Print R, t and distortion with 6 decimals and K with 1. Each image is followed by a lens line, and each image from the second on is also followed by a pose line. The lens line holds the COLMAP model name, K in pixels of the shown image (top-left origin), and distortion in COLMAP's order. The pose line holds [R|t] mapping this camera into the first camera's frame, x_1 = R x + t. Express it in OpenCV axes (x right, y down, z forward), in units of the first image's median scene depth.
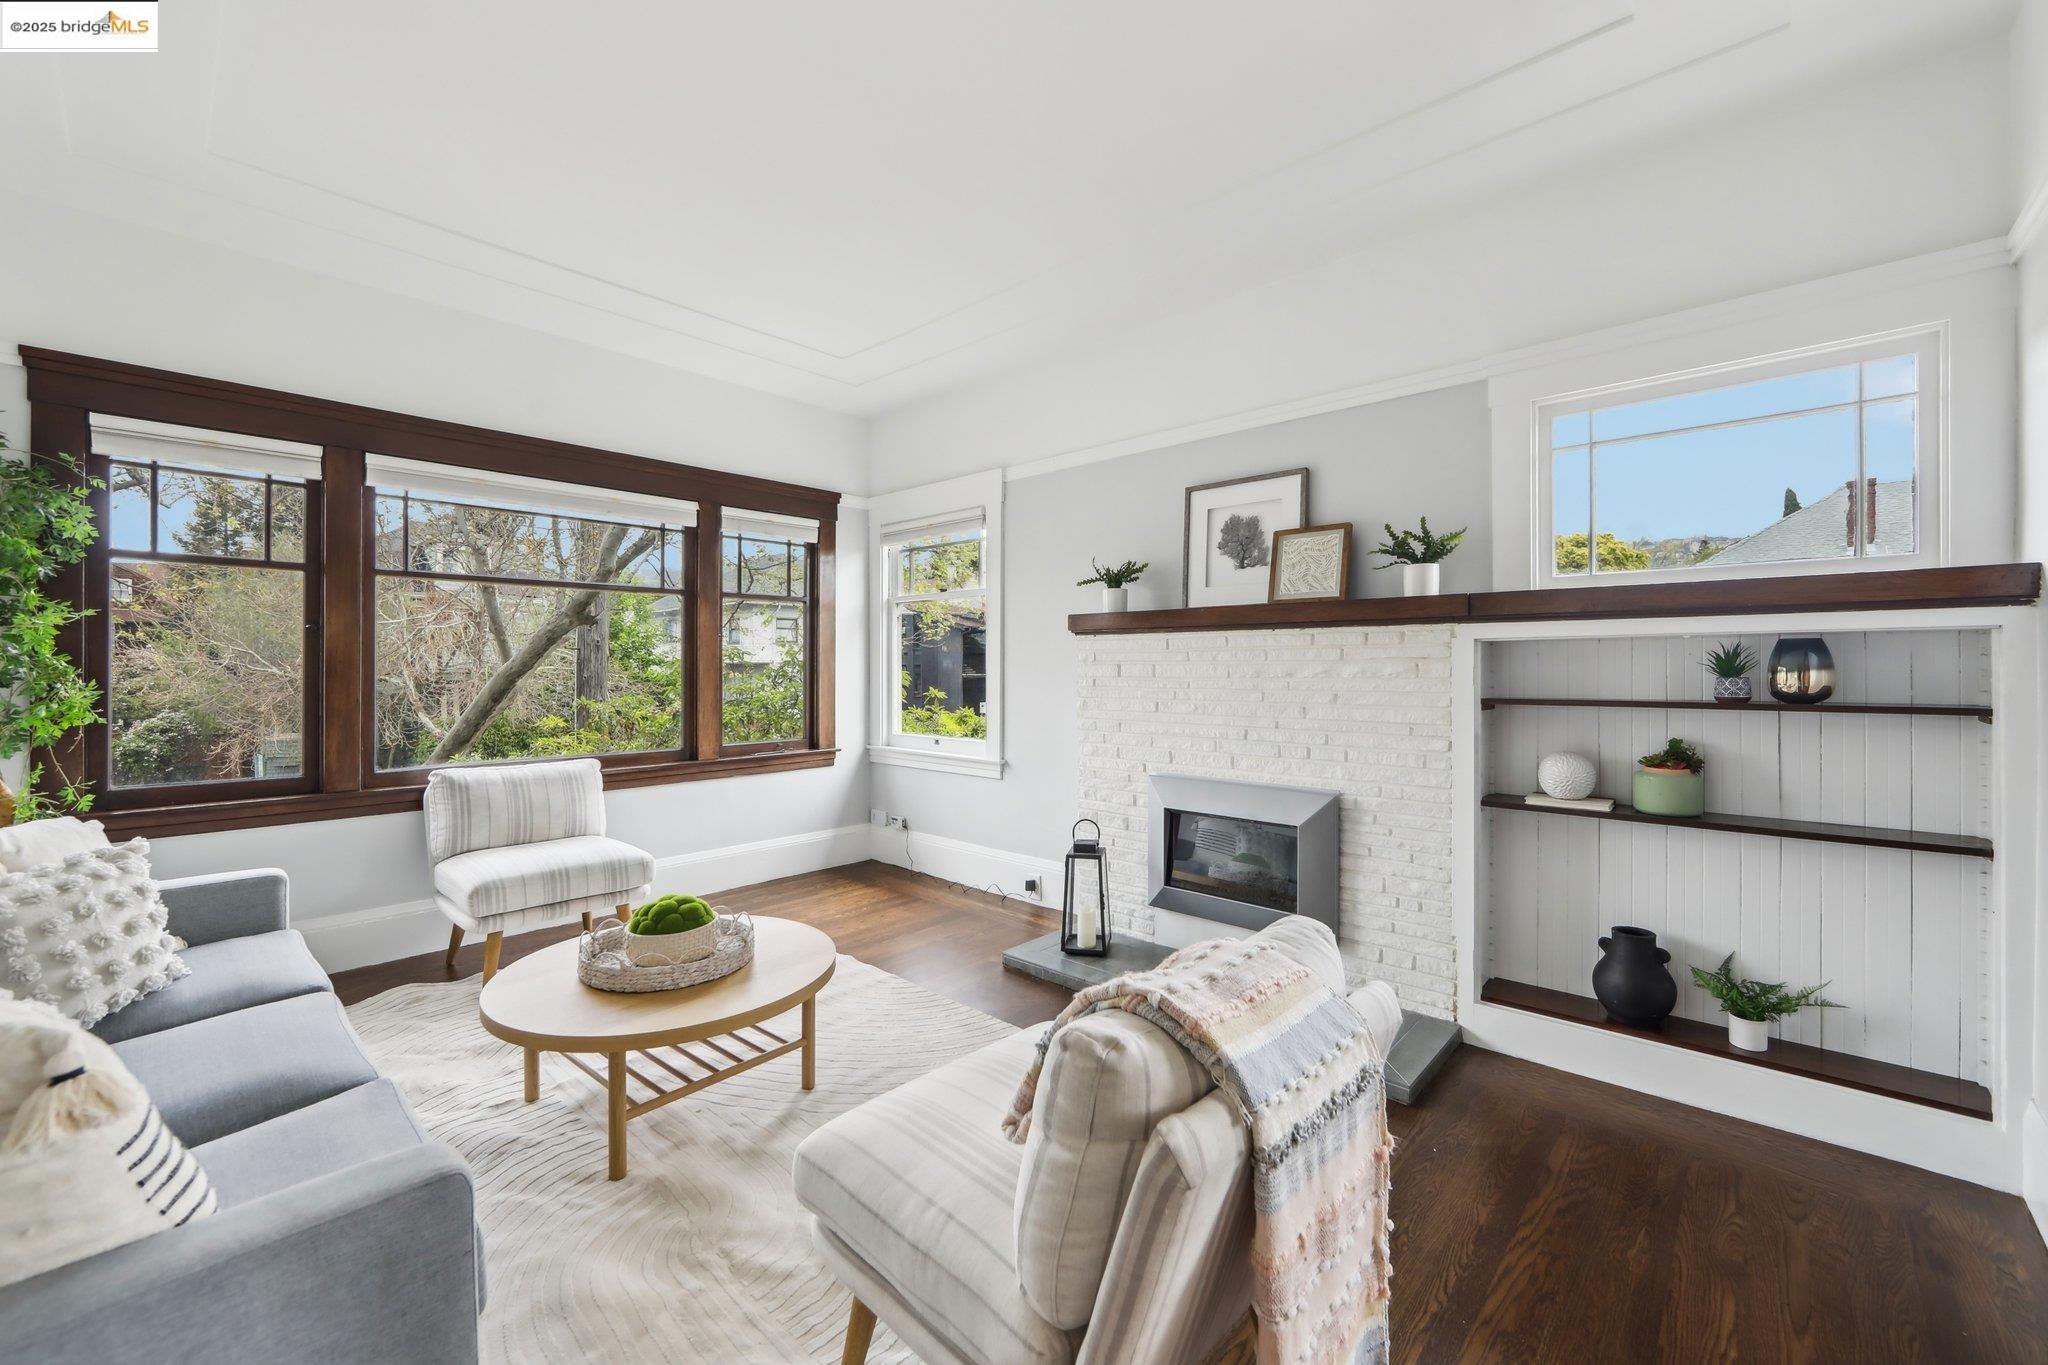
lens RADIAL K [[844.6, 0, 1023.2], [0, 844.6, 674.5], [0, 0, 1]] dist [-0.001780, 0.000781]
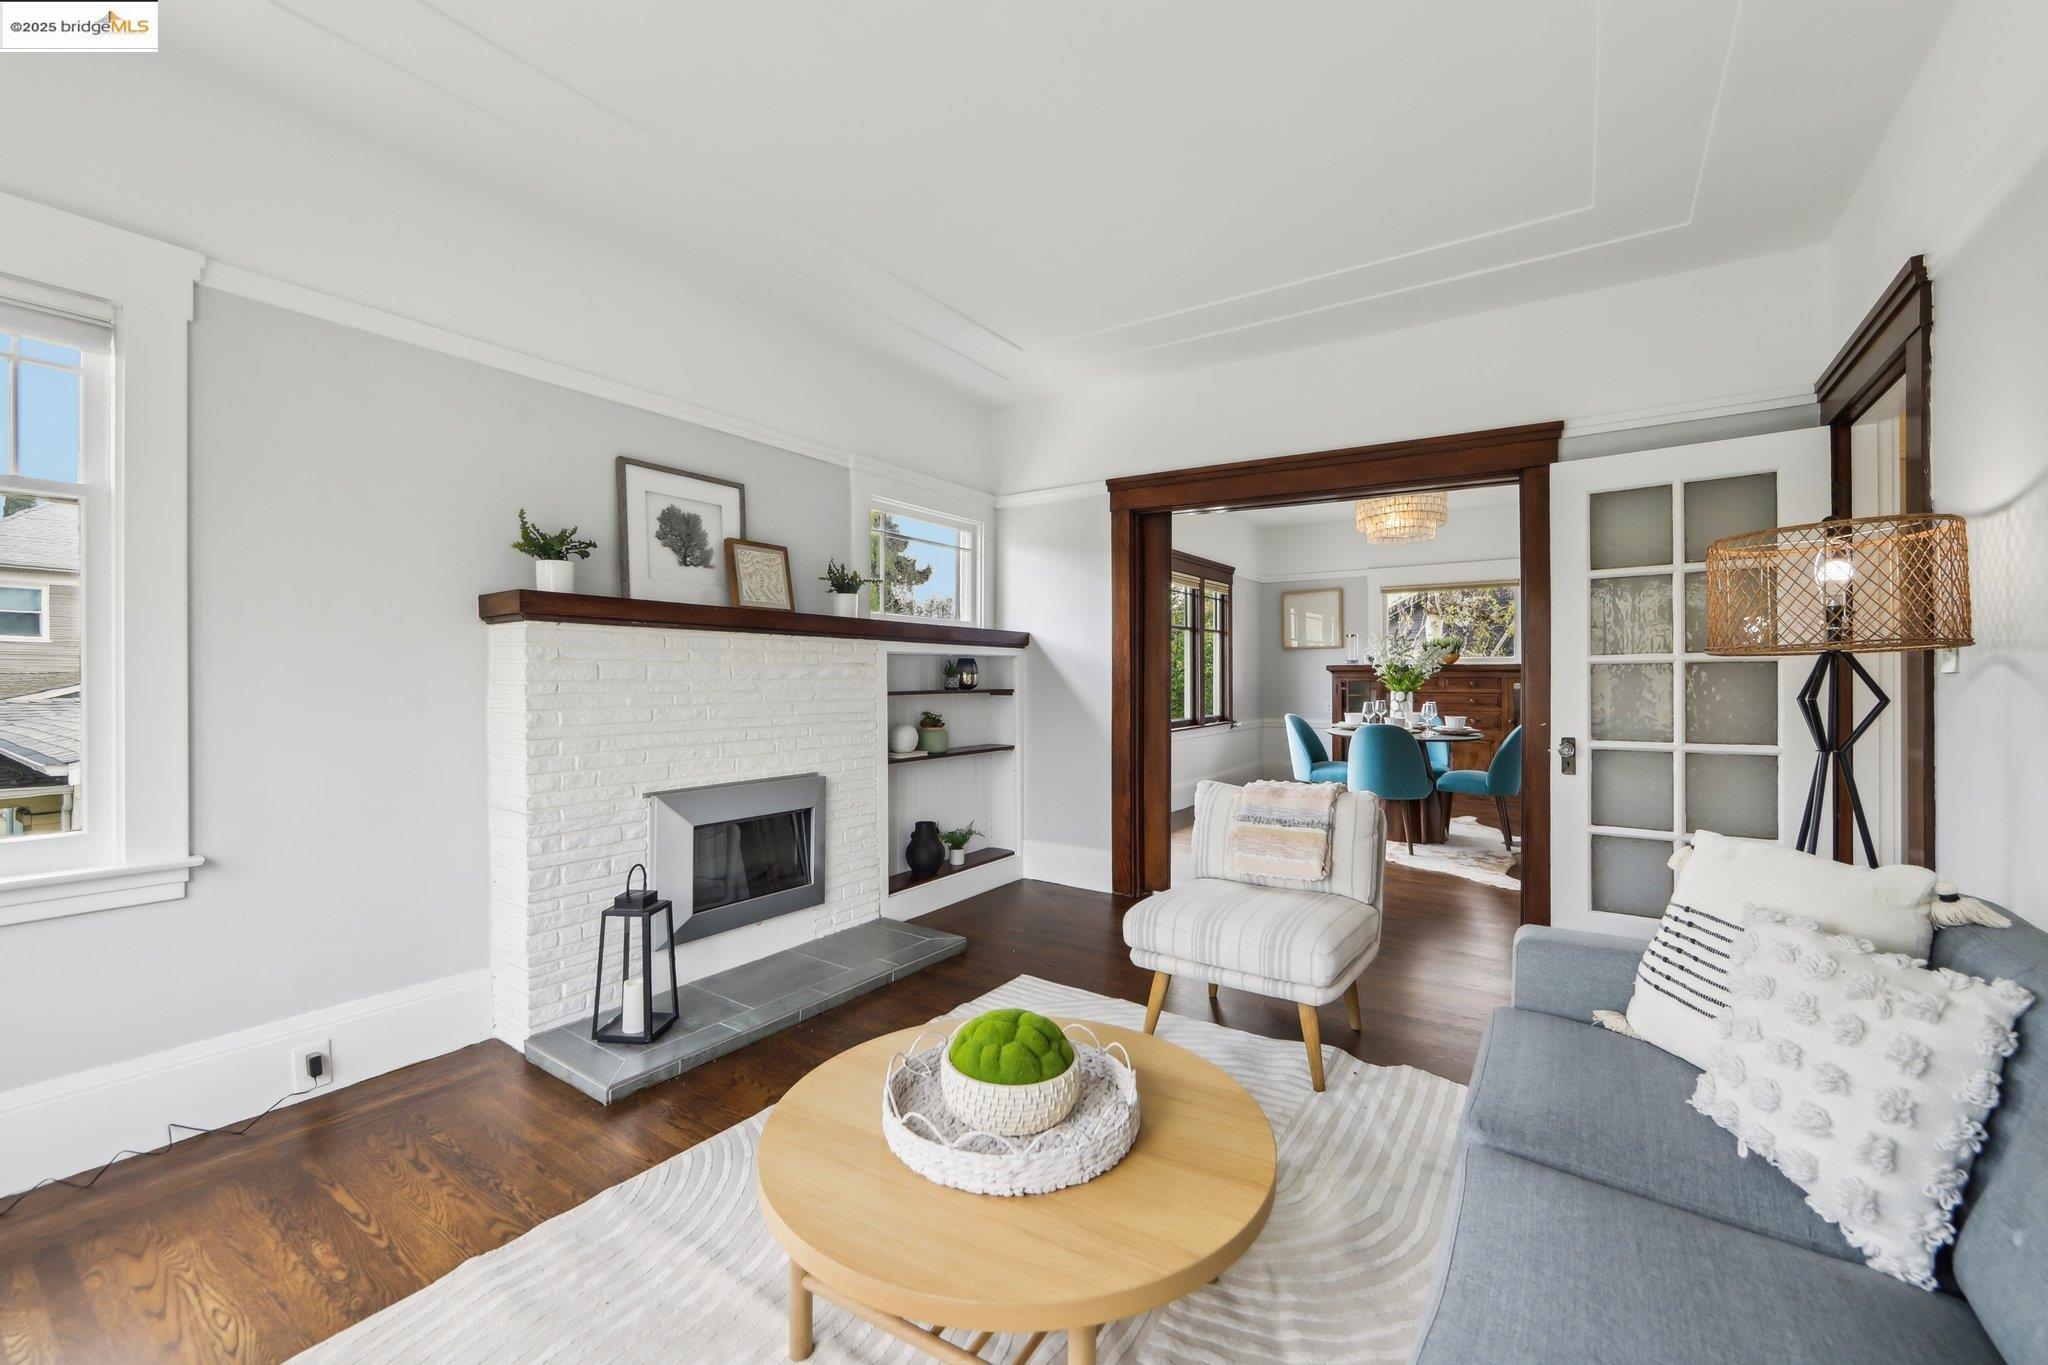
lens RADIAL K [[844.6, 0, 1023.2], [0, 844.6, 674.5], [0, 0, 1]] dist [-0.001780, 0.000781]
pose [[-0.166358, 0.002355, 0.986063, -0.782909], [0.006275, 0.999979, -0.001329, 0.000981], [-0.986045, 0.005966, -0.166370, 0.824381]]
